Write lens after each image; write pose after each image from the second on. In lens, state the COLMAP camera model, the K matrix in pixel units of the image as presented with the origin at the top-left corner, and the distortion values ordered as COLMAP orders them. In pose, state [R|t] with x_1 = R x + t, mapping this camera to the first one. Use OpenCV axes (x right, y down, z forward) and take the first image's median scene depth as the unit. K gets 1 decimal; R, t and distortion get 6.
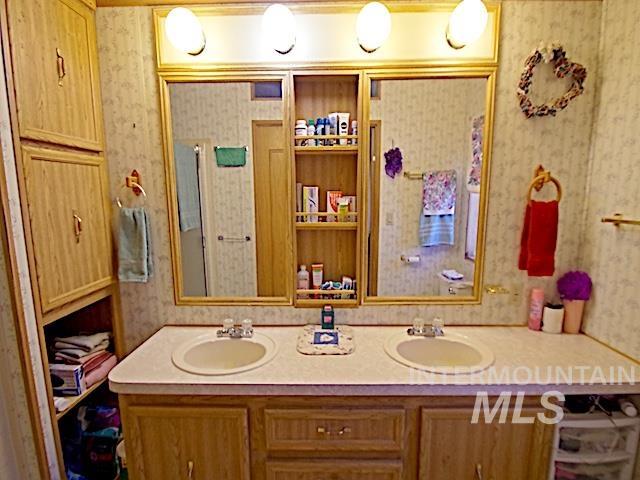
lens RADIAL K [[314.7, 0, 320.2], [0, 314.7, 238.9], [0, 0, 1]] dist [-0.002301, -0.000371]
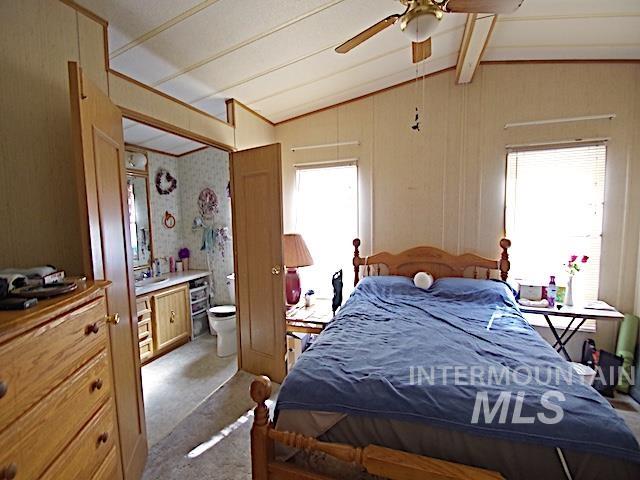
lens RADIAL K [[283.1, 0, 320.9], [0, 283.1, 240.2], [0, 0, 1]] dist [-0.001849, -0.000887]
pose [[0.306859, -0.074817, 0.948810, -1.275006], [0.148138, 0.988510, 0.030037, 0.142164], [-0.940156, 0.131338, 0.314416, -1.023661]]
